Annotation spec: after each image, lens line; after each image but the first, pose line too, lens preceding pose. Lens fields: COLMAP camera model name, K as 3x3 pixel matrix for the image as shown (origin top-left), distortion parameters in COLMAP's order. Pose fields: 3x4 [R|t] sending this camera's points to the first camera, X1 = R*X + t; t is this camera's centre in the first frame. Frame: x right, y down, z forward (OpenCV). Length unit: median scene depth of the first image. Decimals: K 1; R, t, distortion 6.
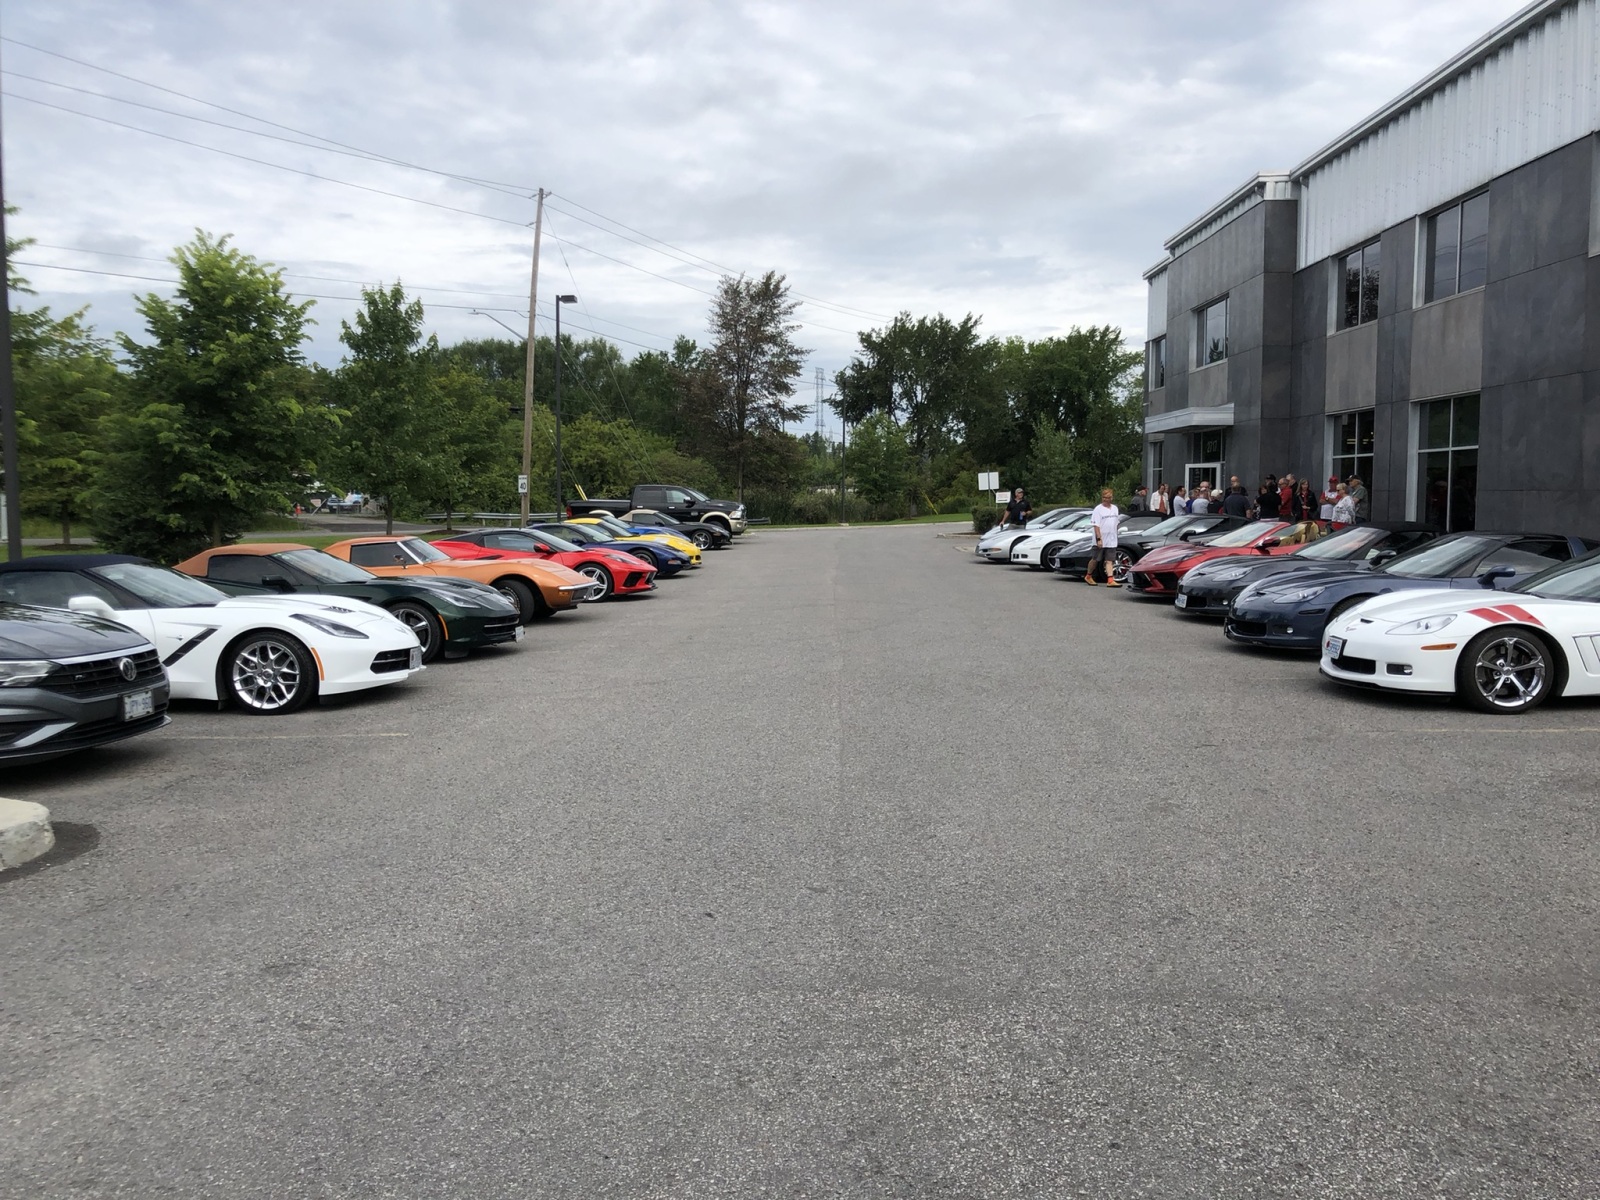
lens RADIAL K [[1316.0, 0, 799.0], [0, 1316.0, 598.7], [0, 0, 1]] dist [0.022175, -0.025127]
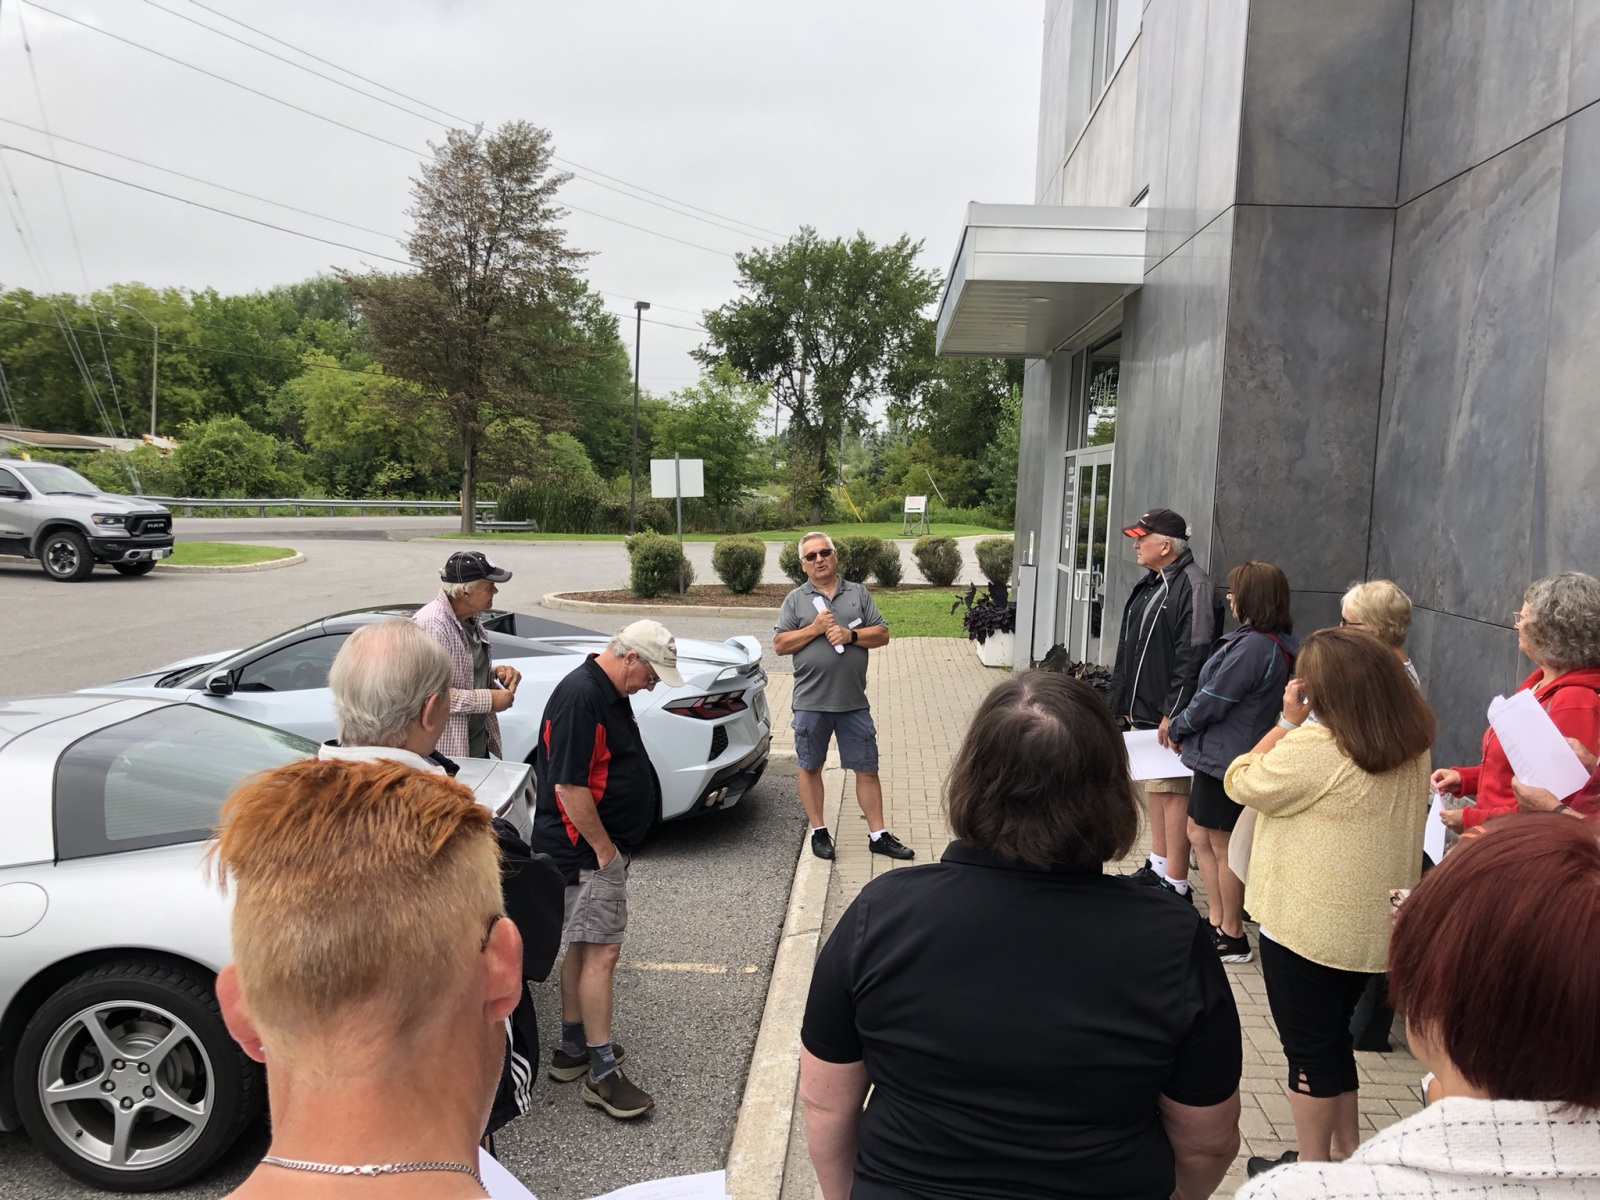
lens RADIAL K [[1316.0, 0, 802.1], [0, 1316.0, 597.2], [0, 0, 1]] dist [0.022175, -0.025127]
pose [[0.998317, 0.043644, -0.038178, 0.111941], [-0.043338, 0.999022, 0.008798, -0.030053], [0.038525, -0.007128, 0.999232, 0.306878]]
